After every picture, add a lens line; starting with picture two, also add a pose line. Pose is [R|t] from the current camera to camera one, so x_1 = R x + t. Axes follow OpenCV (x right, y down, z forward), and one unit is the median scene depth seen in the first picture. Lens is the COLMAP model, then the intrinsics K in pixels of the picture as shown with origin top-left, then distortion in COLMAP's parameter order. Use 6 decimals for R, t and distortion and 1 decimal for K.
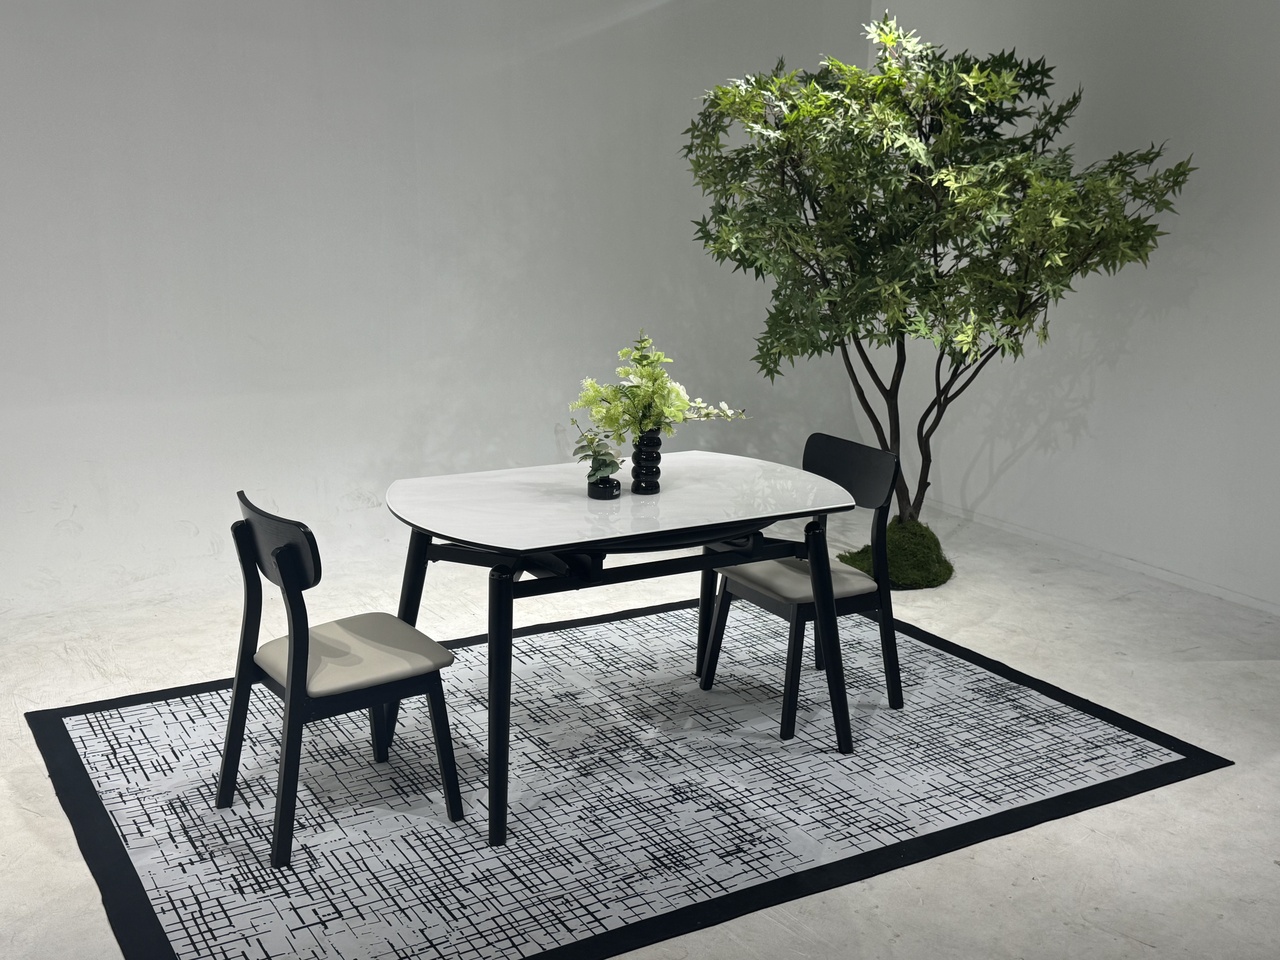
lens RADIAL K [[1360.1, 0, 641.7], [0, 1360.1, 480.3], [0, 0, 1]] dist [0.194407, -0.444285]
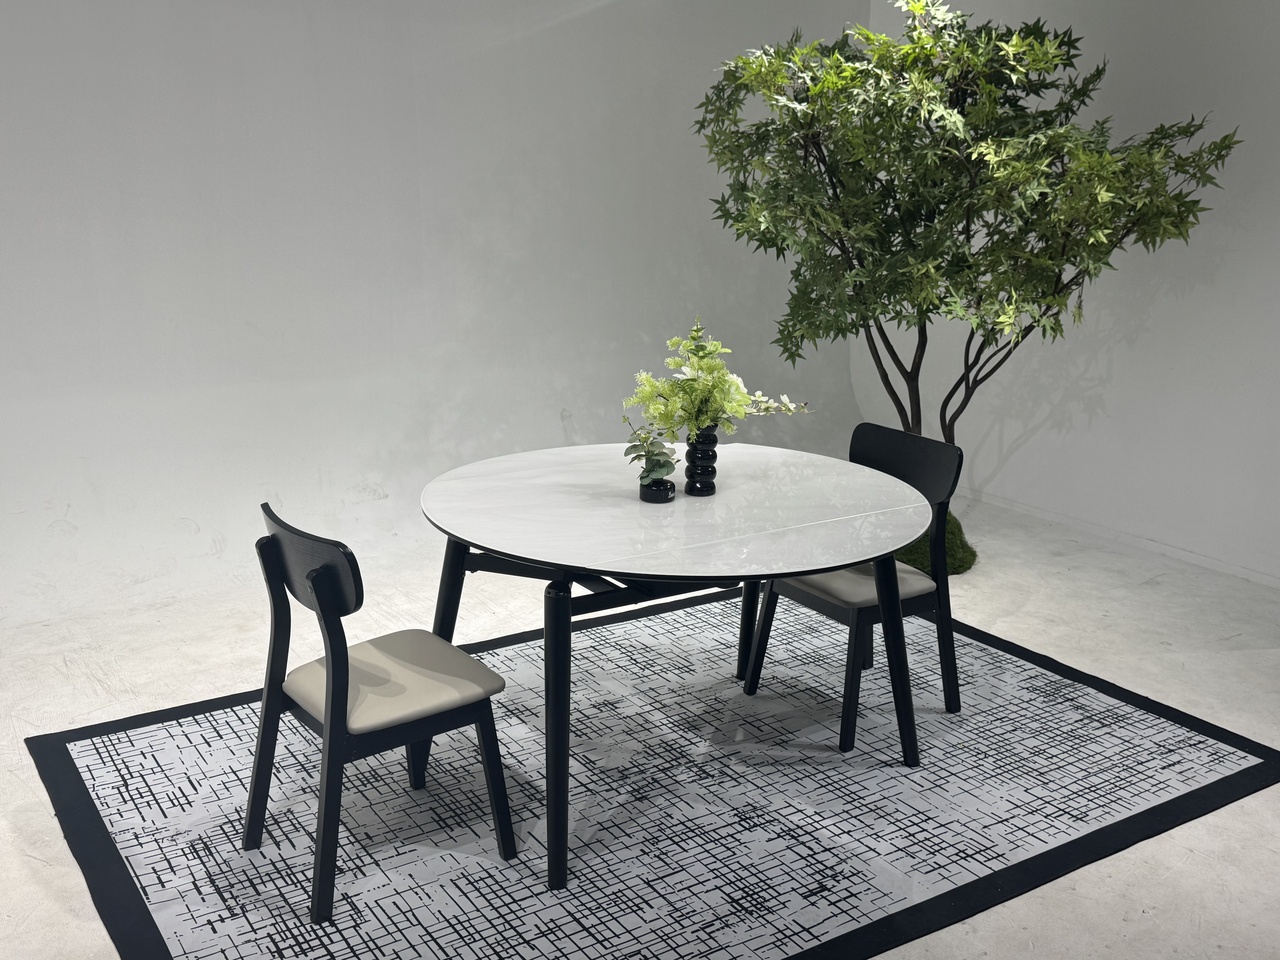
lens RADIAL K [[1272.6, 0, 640.0], [0, 1272.6, 480.0], [0, 0, 1]] dist [0.176848, -0.397562]
pose [[0.999238, -0.014207, 0.036354, -0.072850], [0.013248, 0.999562, 0.026480, -0.024891], [-0.036715, -0.025979, 0.998988, 0.144048]]
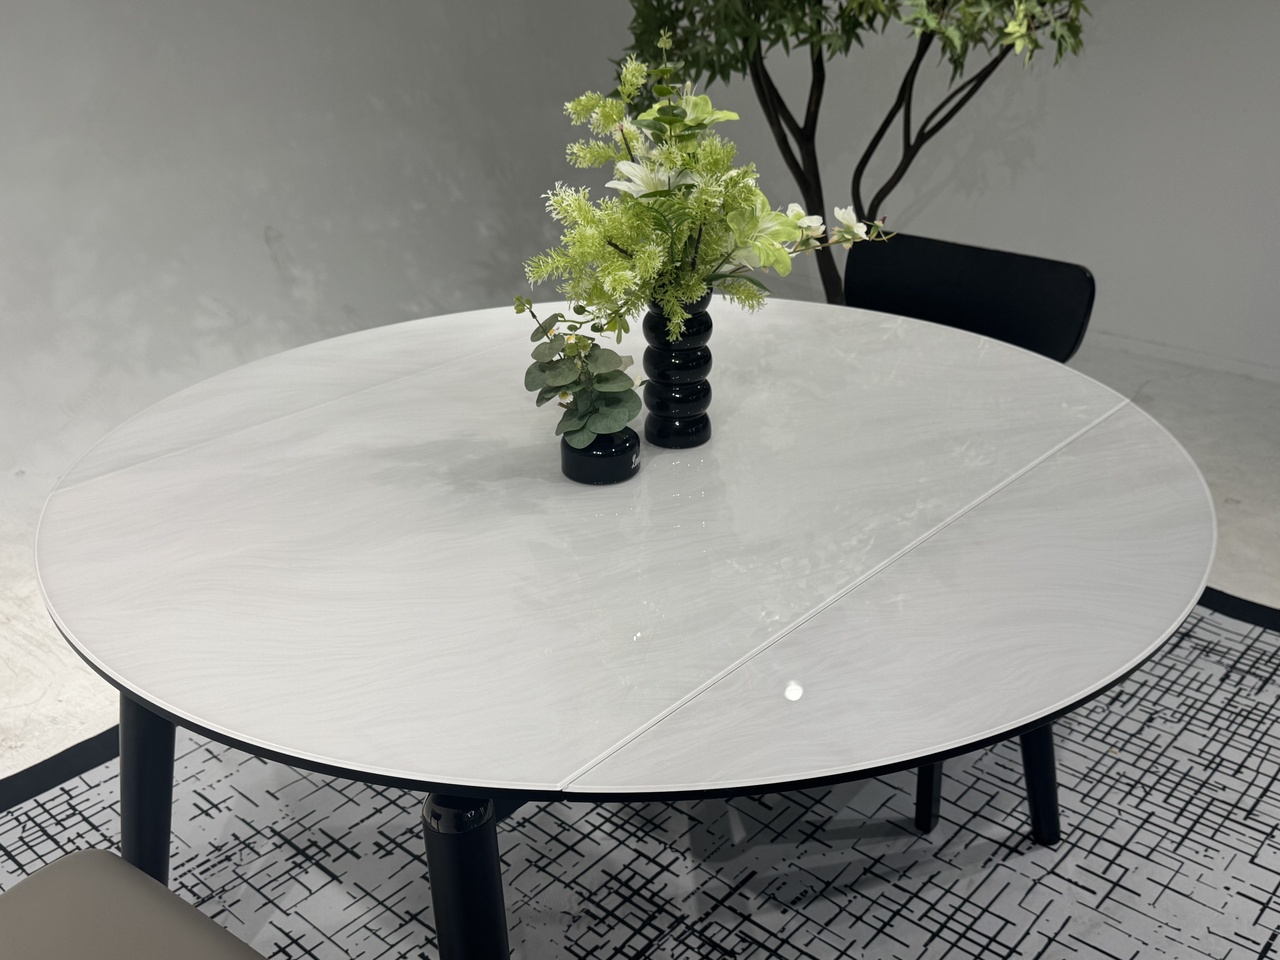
lens RADIAL K [[1272.6, 0, 640.0], [0, 1272.6, 480.0], [0, 0, 1]] dist [0.176848, -0.397562]
pose [[0.954633, -0.159101, 0.251718, -0.118900], [0.104331, 0.970425, 0.217694, -0.071432], [-0.278909, -0.181556, 0.942999, 0.649134]]
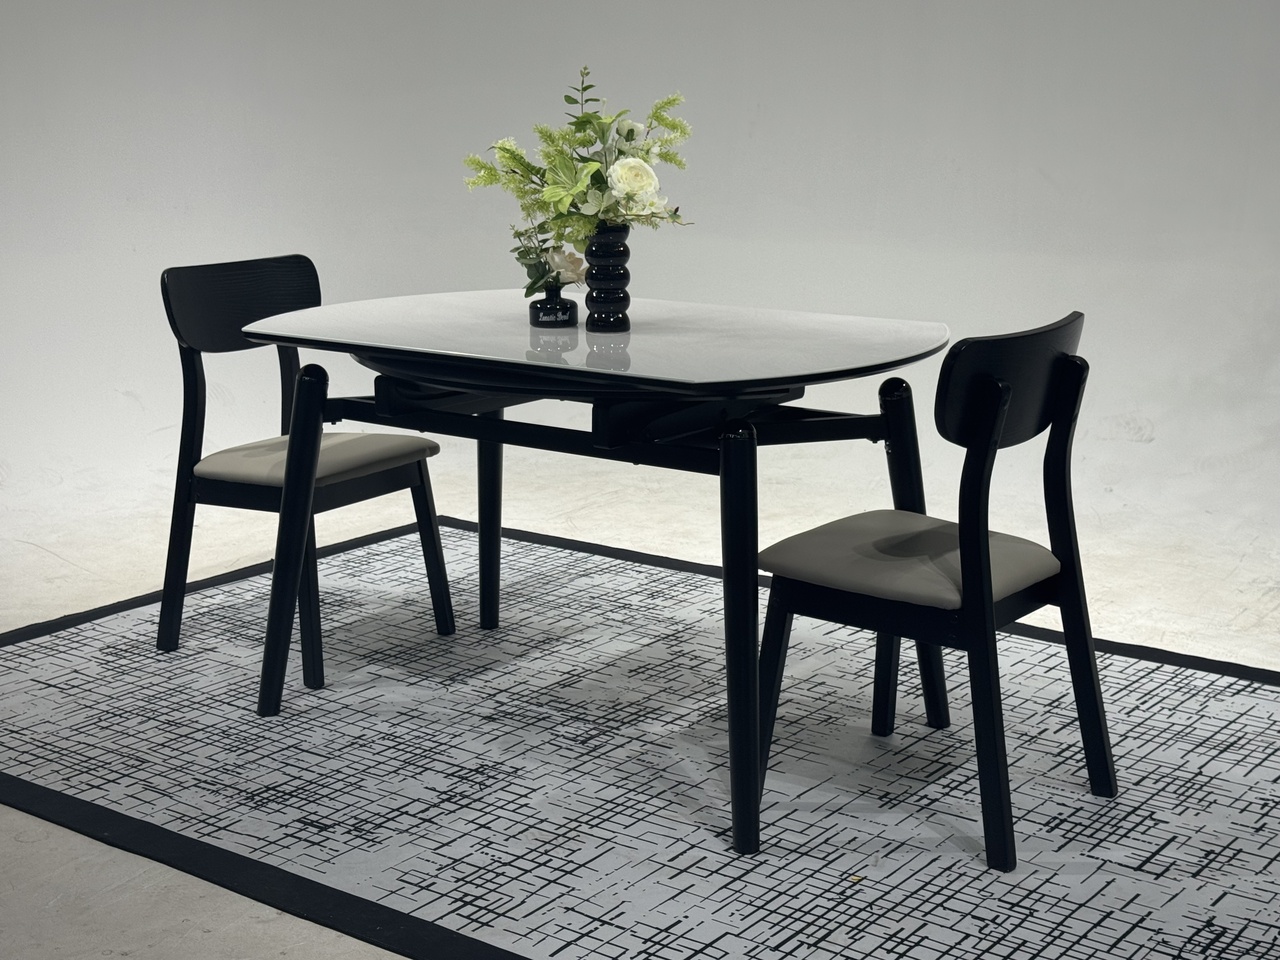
lens RADIAL K [[1849.7, 0, 626.4], [0, 1849.7, 509.0], [0, 0, 1]] dist [0.190420, -0.404996]
pose [[0.360872, 0.187595, -0.913553, 0.861395], [-0.192523, 0.973446, 0.123844, -0.019892], [0.912528, 0.131188, 0.387406, 0.713890]]
